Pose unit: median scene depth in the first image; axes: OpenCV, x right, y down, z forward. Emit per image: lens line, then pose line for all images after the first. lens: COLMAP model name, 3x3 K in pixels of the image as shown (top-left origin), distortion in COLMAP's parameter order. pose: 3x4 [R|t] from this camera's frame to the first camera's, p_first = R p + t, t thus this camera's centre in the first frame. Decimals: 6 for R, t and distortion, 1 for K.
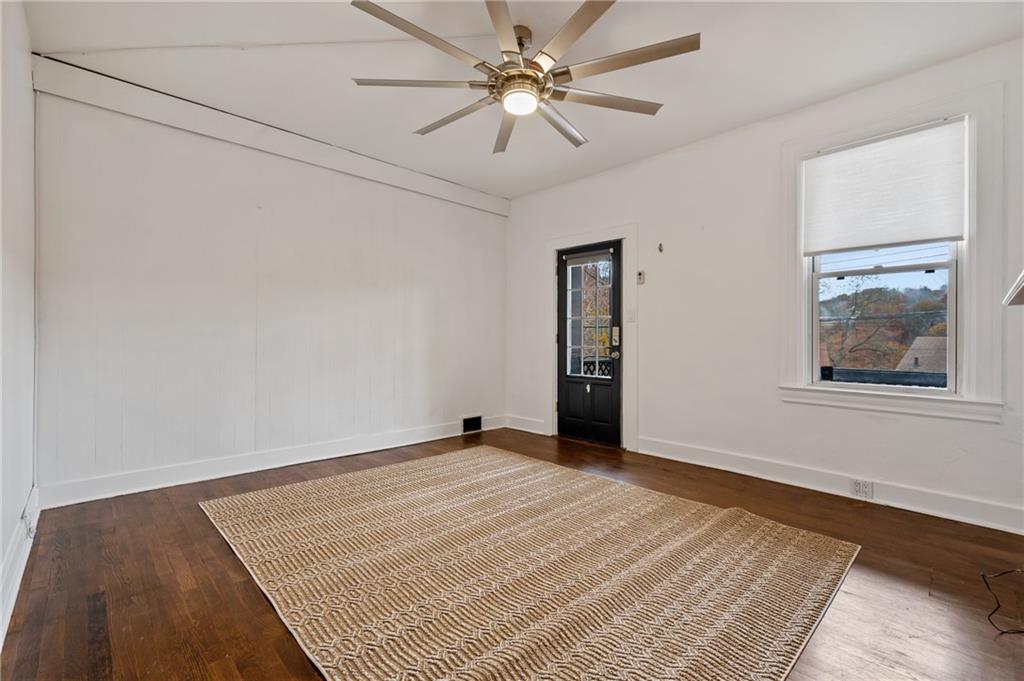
lens RADIAL K [[451.8, 0, 517.3], [0, 451.8, 337.3], [0, 0, 1]] dist [0.001071, 0.000203]
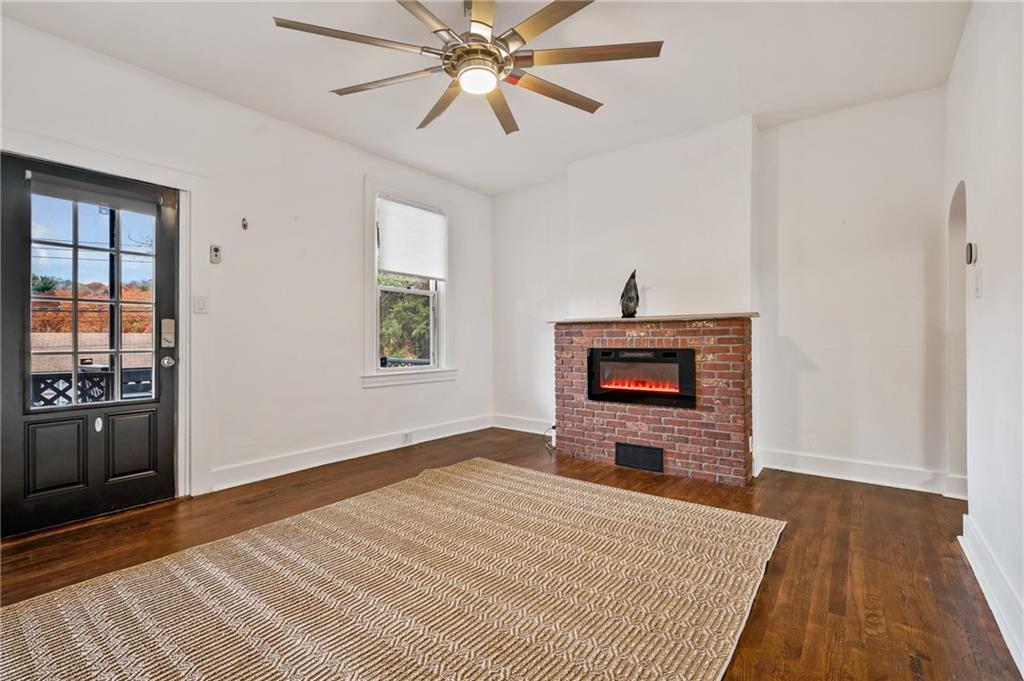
lens RADIAL K [[451.8, 0, 517.3], [0, 451.8, 337.3], [0, 0, 1]] dist [0.001071, 0.000203]
pose [[-0.147886, -0.007098, 0.988979, -0.661090], [-0.003013, 0.999973, 0.006726, -0.003555], [-0.989000, -0.001985, -0.147903, 0.769011]]
